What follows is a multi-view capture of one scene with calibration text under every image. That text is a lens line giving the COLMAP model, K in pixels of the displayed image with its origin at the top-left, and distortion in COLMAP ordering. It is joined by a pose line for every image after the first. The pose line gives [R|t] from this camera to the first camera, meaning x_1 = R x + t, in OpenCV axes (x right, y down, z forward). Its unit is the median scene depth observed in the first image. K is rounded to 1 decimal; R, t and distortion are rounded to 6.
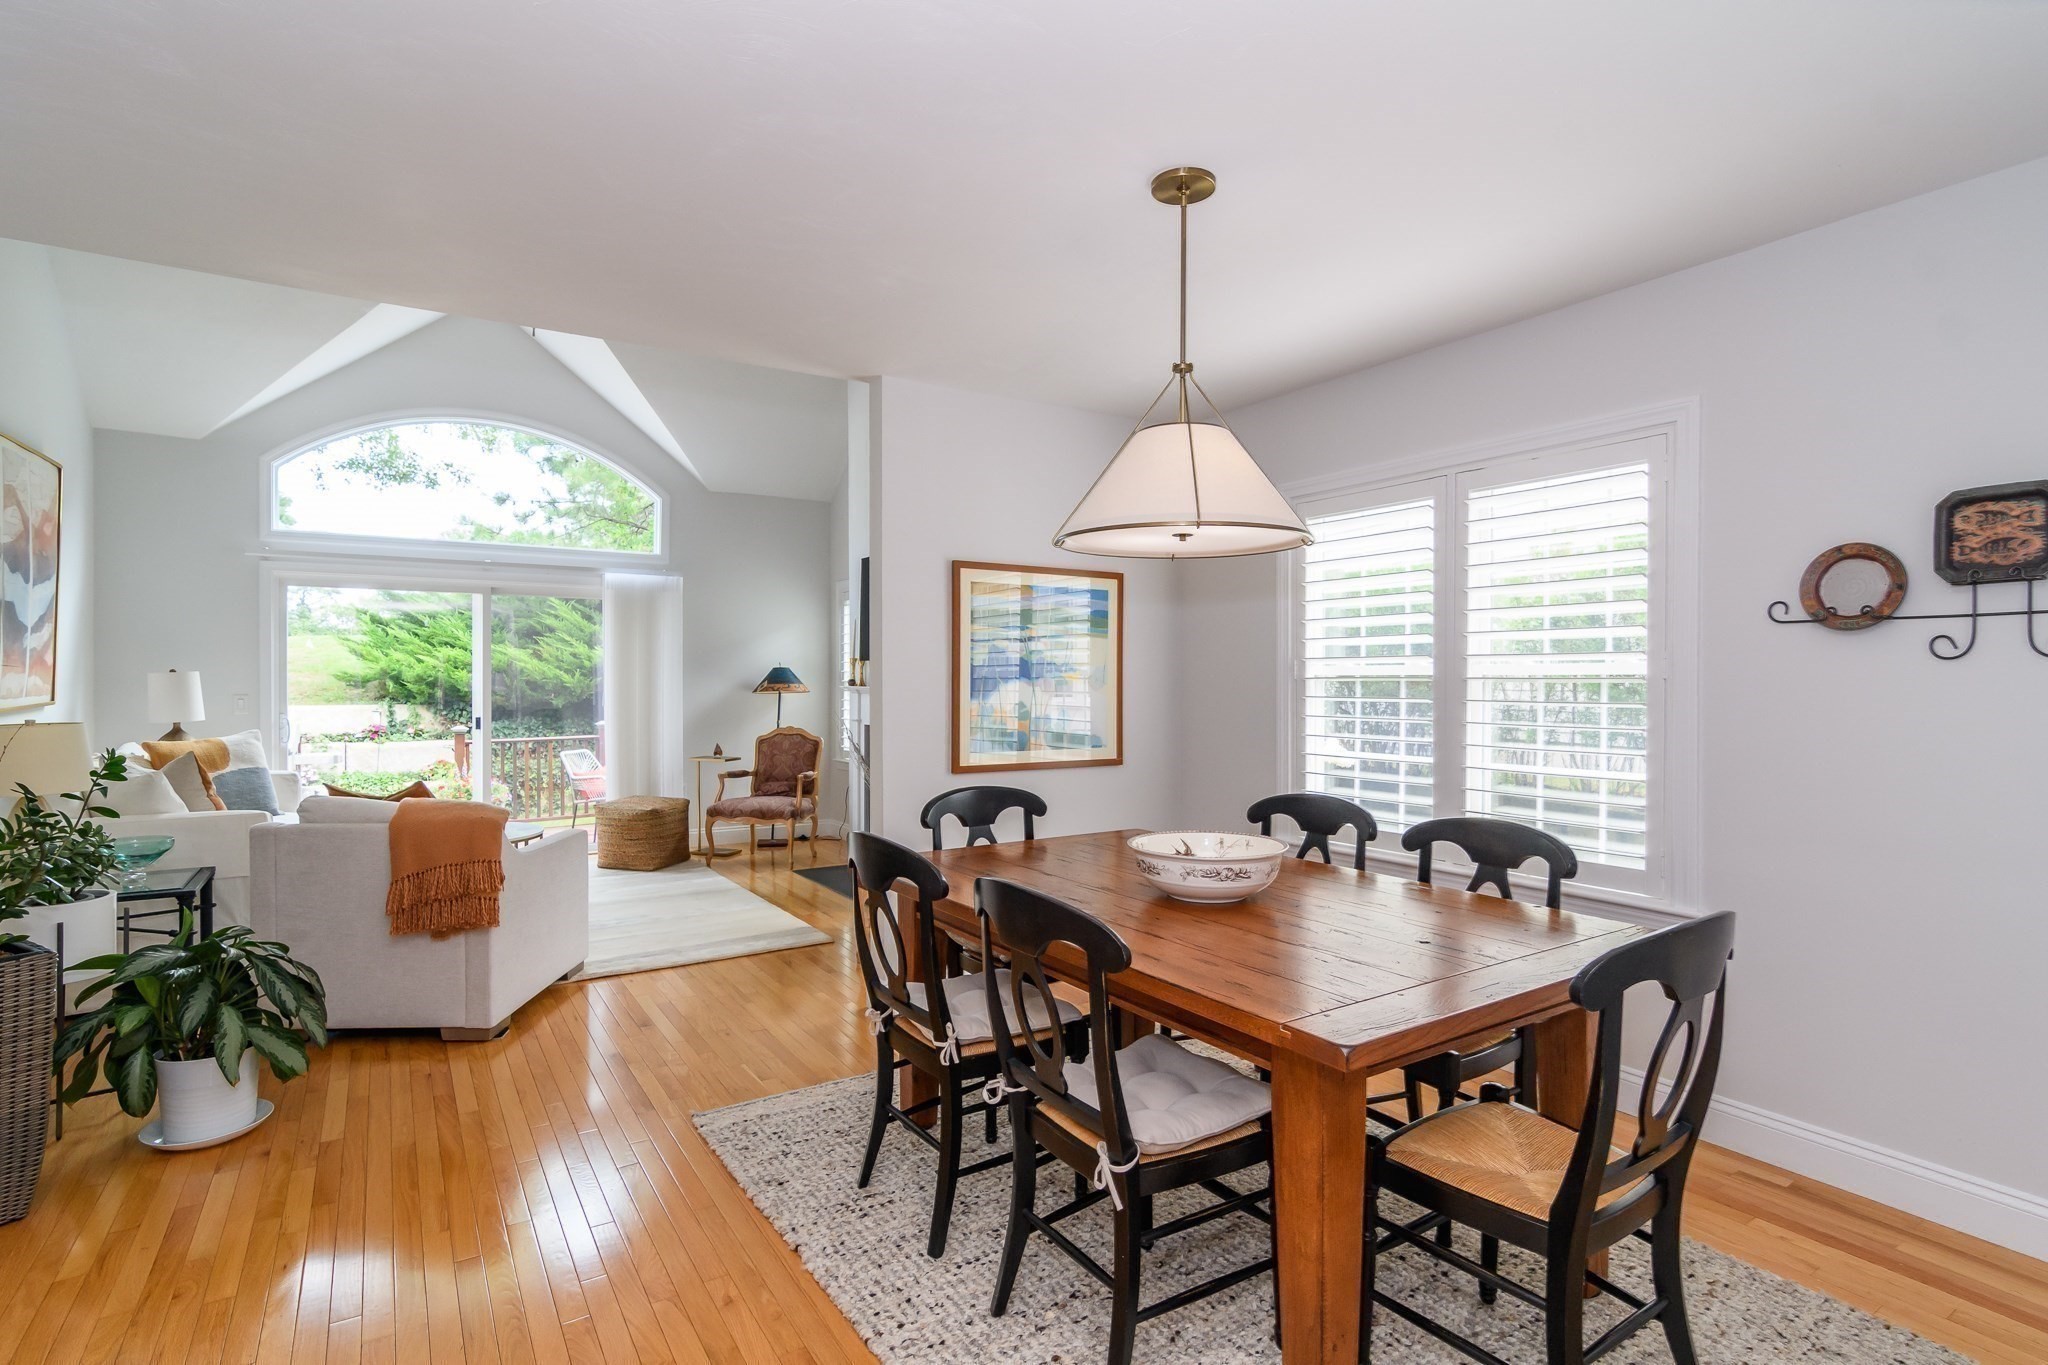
lens RADIAL K [[1022.4, 0, 1016.9], [0, 1022.4, 679.8], [0, 0, 1]] dist [0.017683, 0.000488]
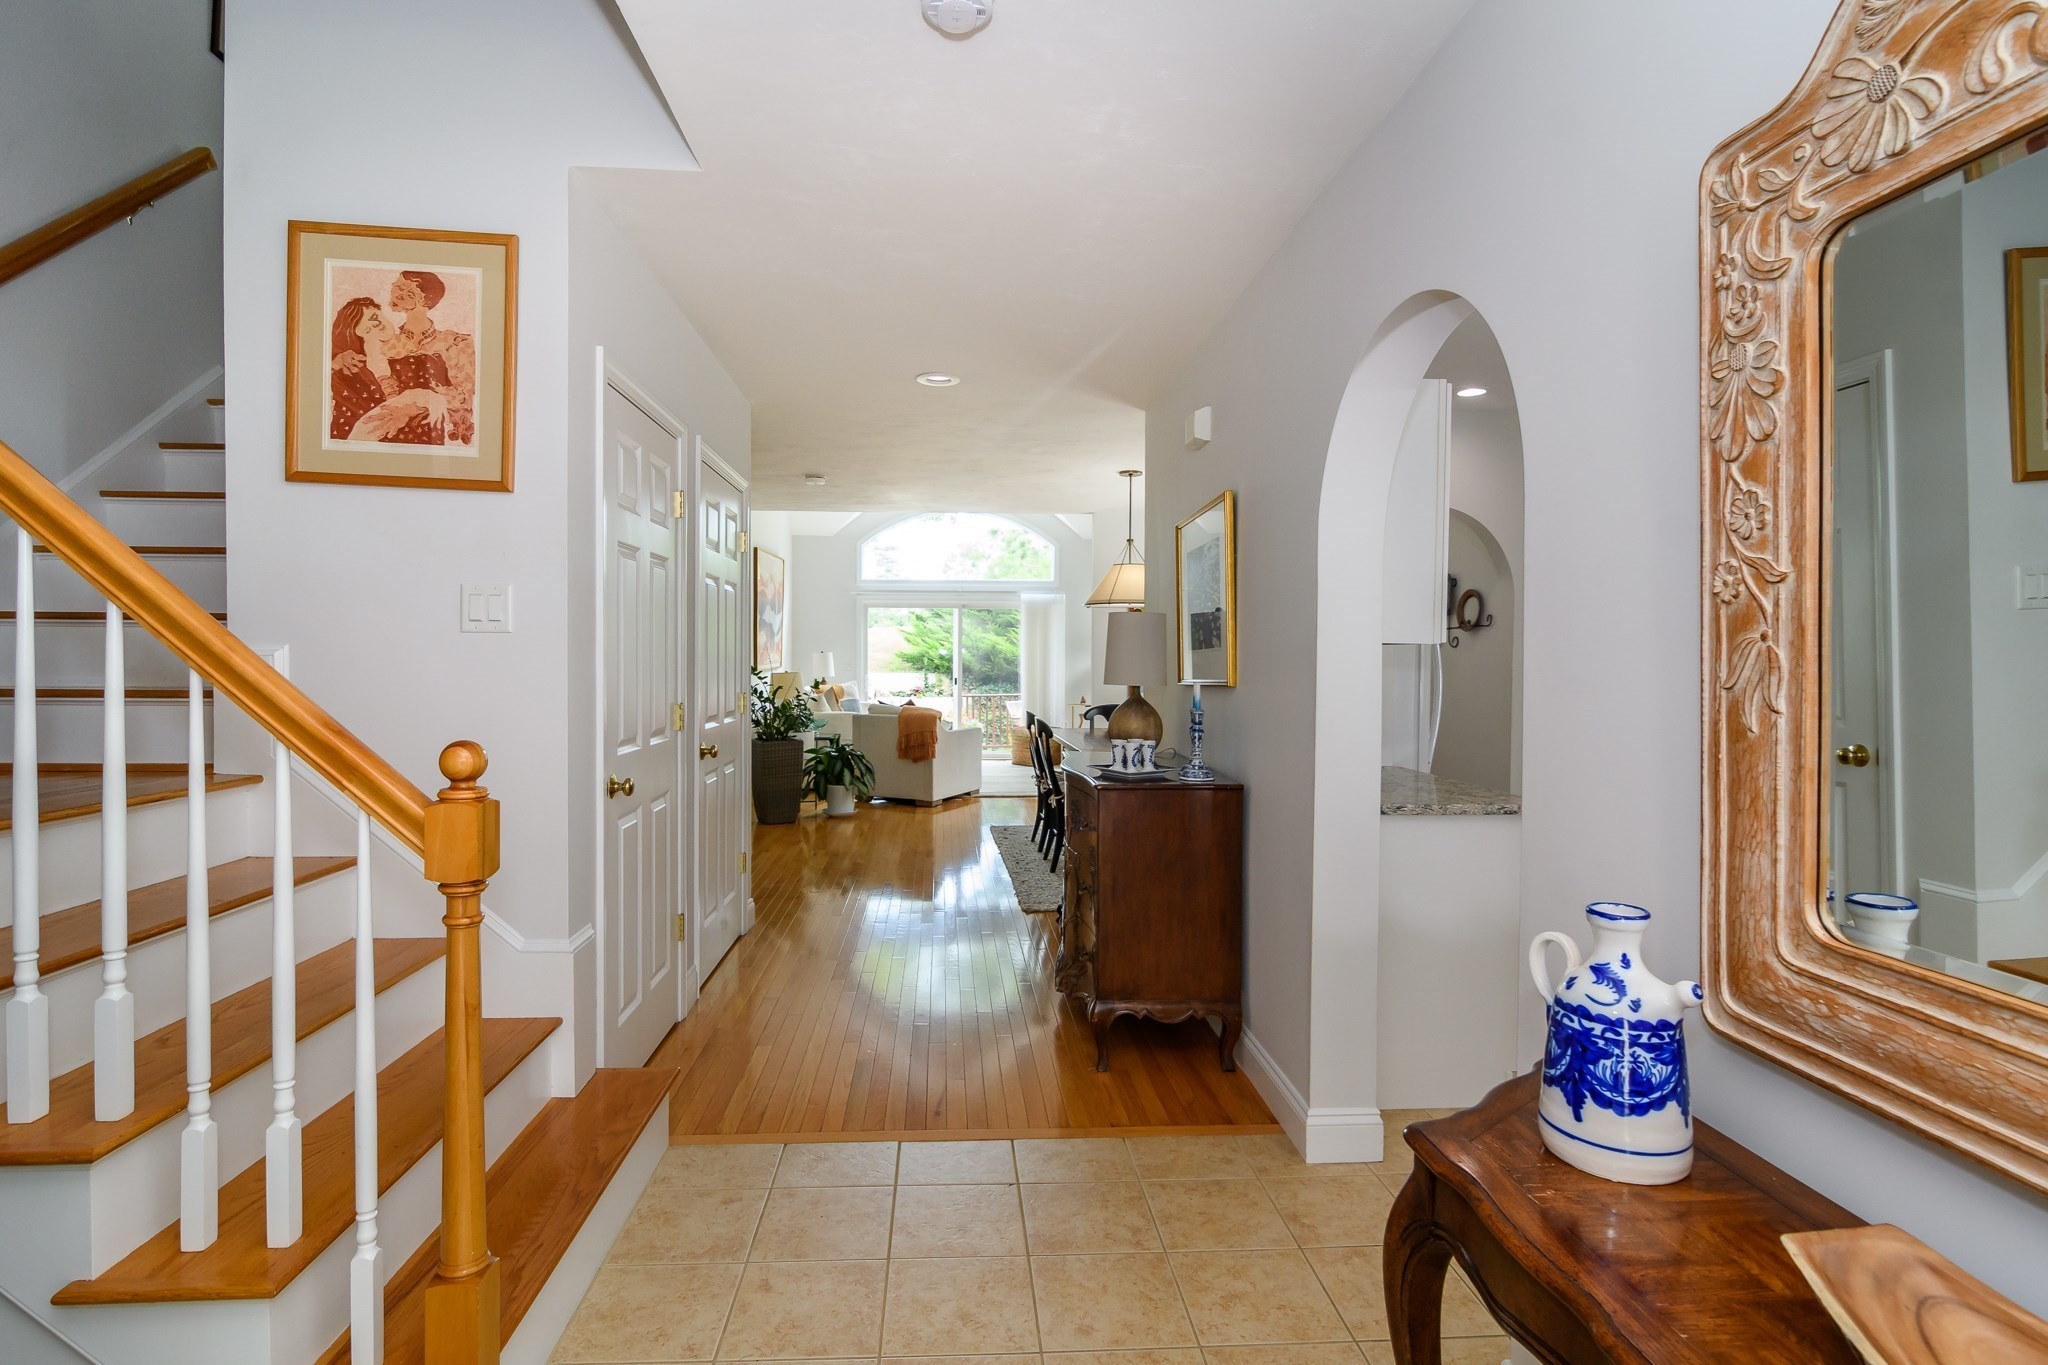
lens RADIAL K [[1022.4, 0, 1027.1], [0, 1022.4, 667.6], [0, 0, 1]] dist [0.017683, 0.000488]
pose [[0.891283, 0.003921, -0.453430, 0.695635], [0.000266, 0.999958, 0.009171, 0.004946], [0.453447, -0.008294, 0.891245, -0.931676]]
